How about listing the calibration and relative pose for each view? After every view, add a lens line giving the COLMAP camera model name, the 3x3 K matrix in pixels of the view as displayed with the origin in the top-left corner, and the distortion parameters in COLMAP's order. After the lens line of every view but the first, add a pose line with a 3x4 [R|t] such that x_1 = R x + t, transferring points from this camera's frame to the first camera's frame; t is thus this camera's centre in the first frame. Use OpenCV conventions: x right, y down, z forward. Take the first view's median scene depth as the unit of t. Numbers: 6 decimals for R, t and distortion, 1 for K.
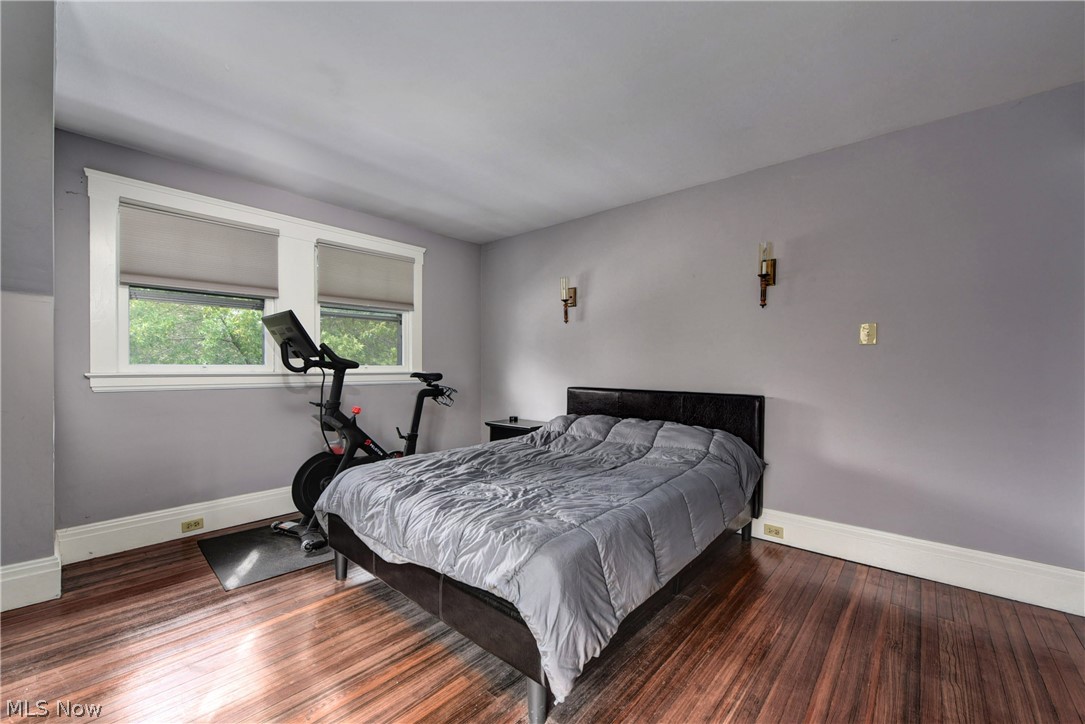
lens RADIAL K [[437.3, 0, 547.3], [0, 437.3, 364.4], [0, 0, 1]] dist [-0.008054, -0.000046]
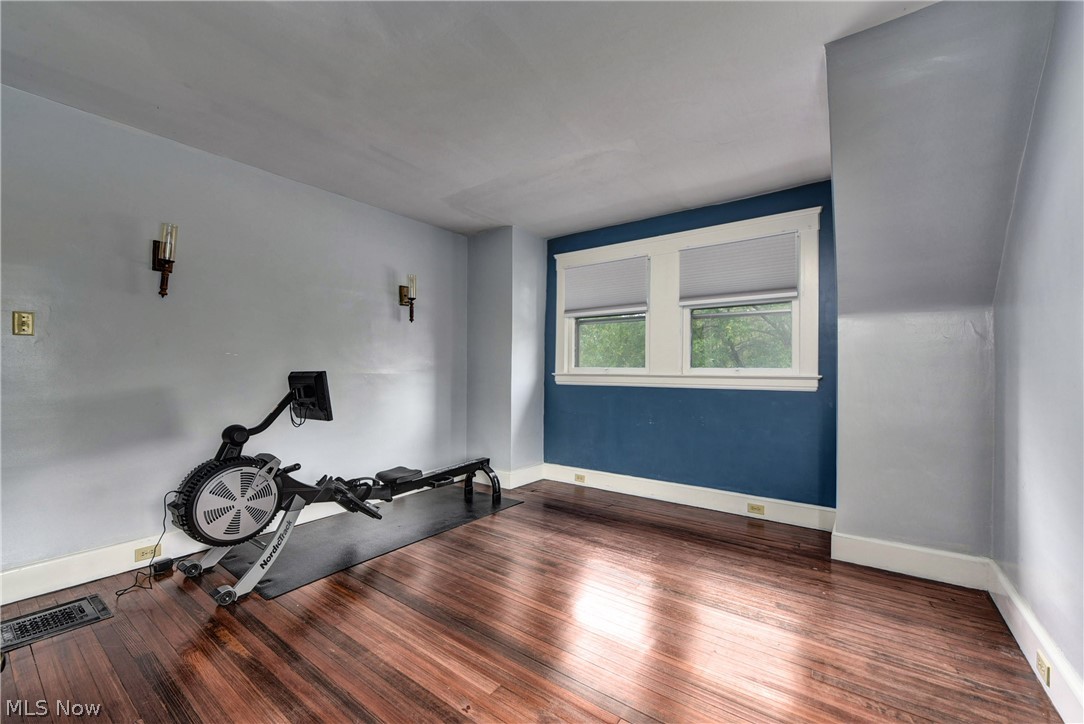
lens RADIAL K [[446.1, 0, 542.0], [0, 446.1, 362.0], [0, 0, 1]] dist [-0.042351, 0.000037]
pose [[0.102970, -0.021203, -0.994458, 0.560154], [0.004414, 0.999773, -0.020859, 0.009288], [0.994675, -0.002242, 0.103040, 0.619493]]
